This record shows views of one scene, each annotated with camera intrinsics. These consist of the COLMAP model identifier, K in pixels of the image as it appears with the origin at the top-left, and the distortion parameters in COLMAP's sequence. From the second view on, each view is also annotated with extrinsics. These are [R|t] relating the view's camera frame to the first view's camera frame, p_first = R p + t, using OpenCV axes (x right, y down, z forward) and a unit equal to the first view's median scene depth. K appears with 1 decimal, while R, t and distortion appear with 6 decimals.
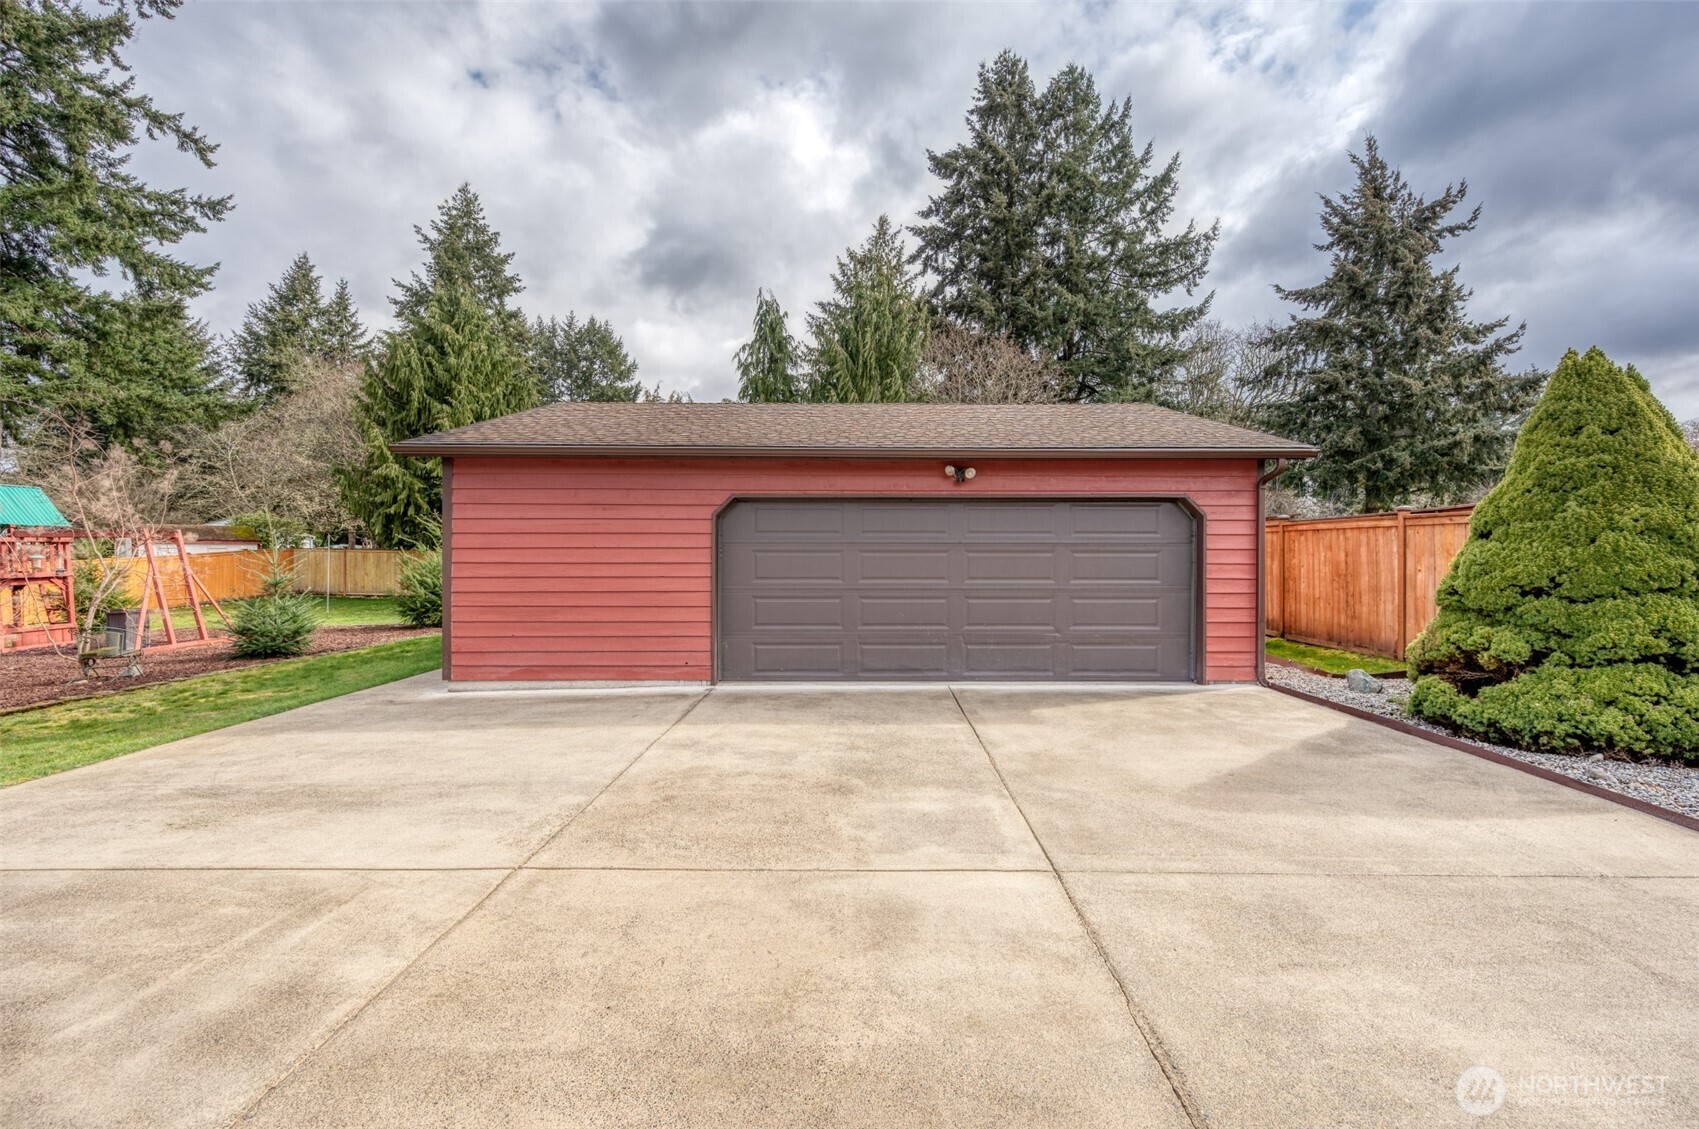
lens RADIAL K [[675.1, 0, 852.2], [0, 675.1, 543.7], [0, 0, 1]] dist [-0.000313, 0.000095]
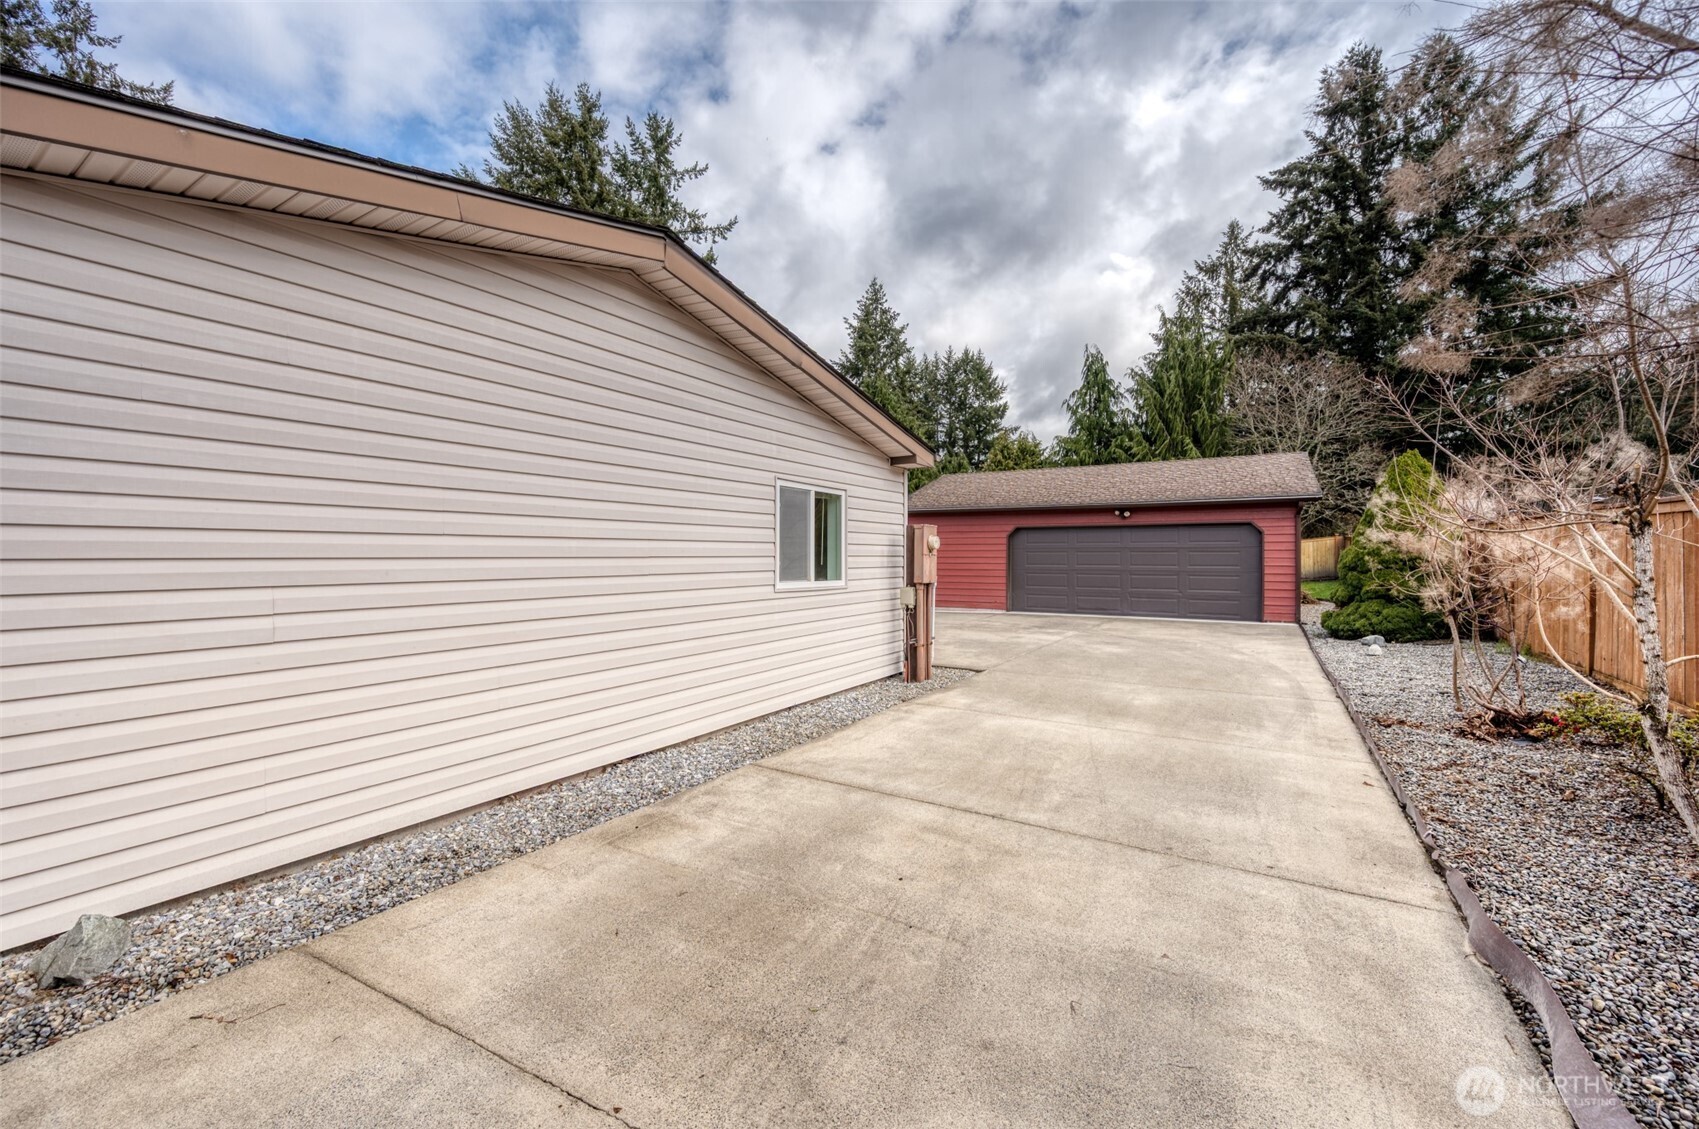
lens RADIAL K [[681.3, 0, 855.3], [0, 681.3, 555.2], [0, 0, 1]] dist [-0.000005, 0.000063]
pose [[0.860627, -0.001294, -0.509233, 0.108800], [0.009087, 0.999877, 0.012817, -0.002547], [0.509154, -0.015658, 0.860533, -0.255576]]
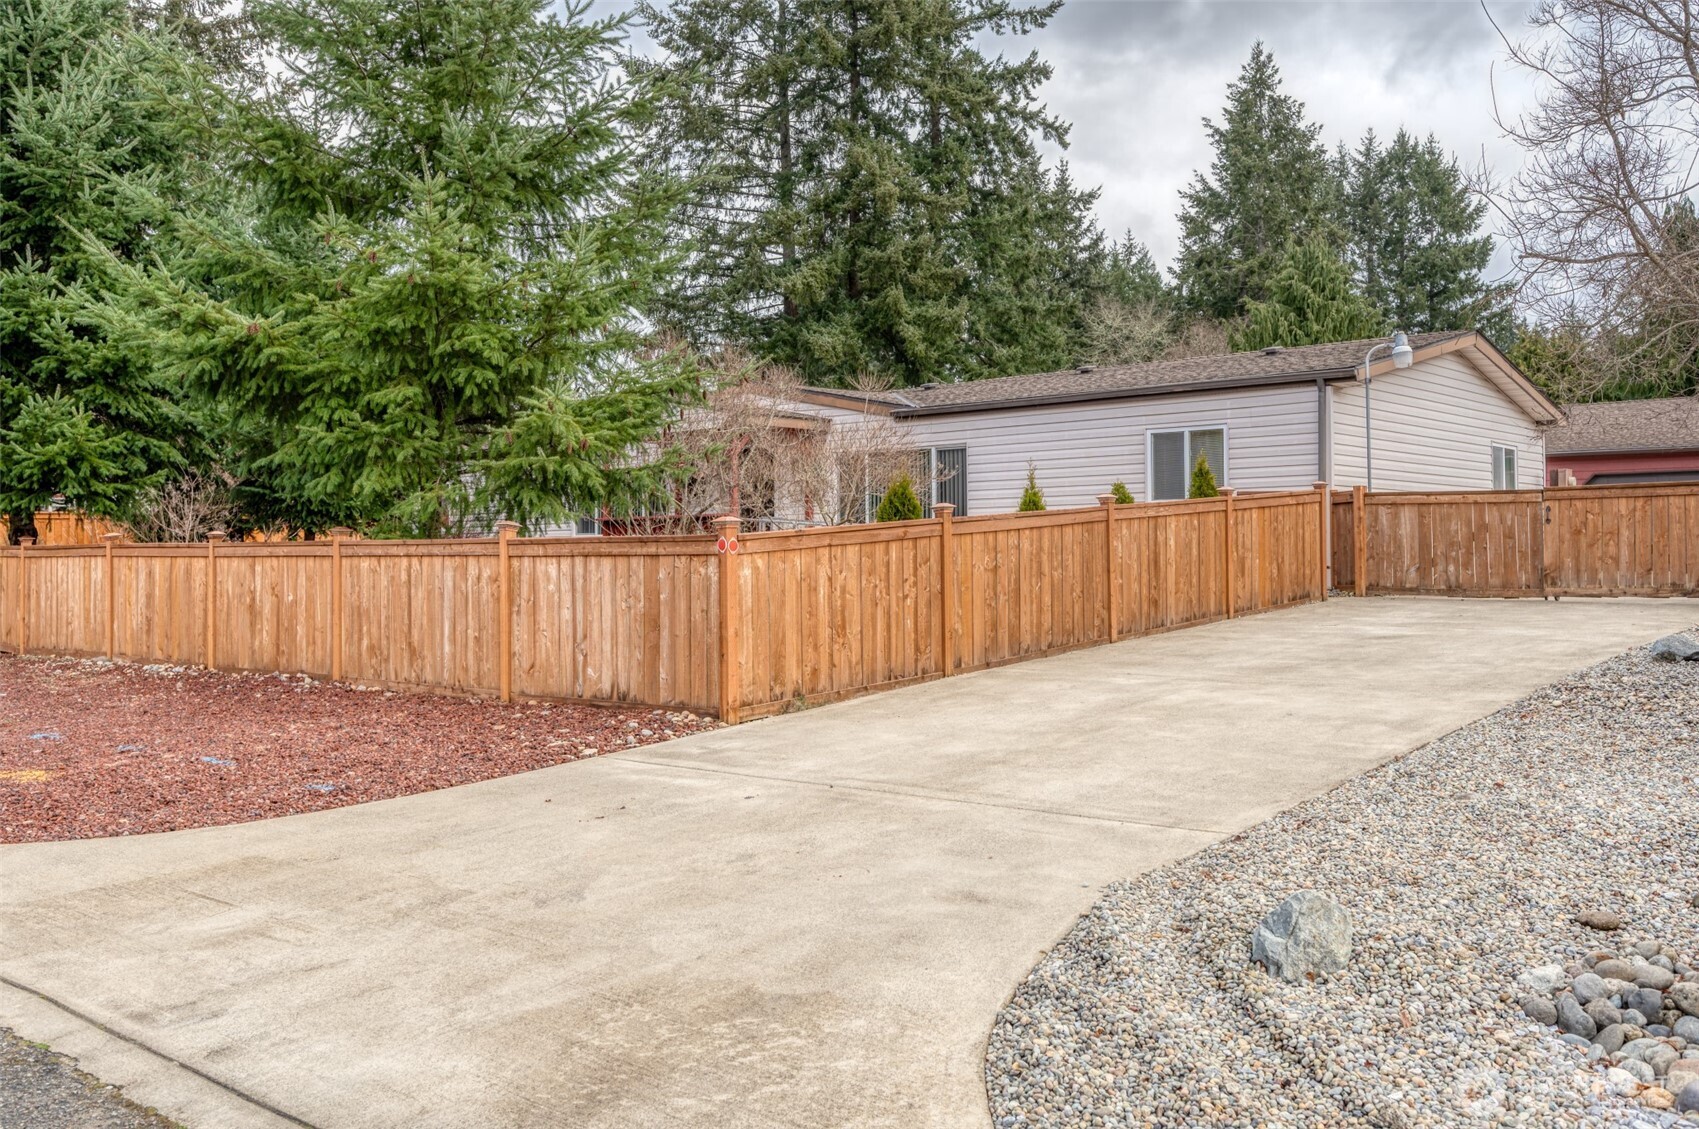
lens RADIAL K [[1461.6, 0, 849.5], [0, 1461.6, 564.5], [0, 0, 1]] dist [-0.005194, -0.004909]
pose [[0.758786, -0.001720, -0.651338, 0.208218], [0.020034, 0.999585, 0.020700, 0.015559], [0.651032, -0.028756, 0.758505, -0.792650]]
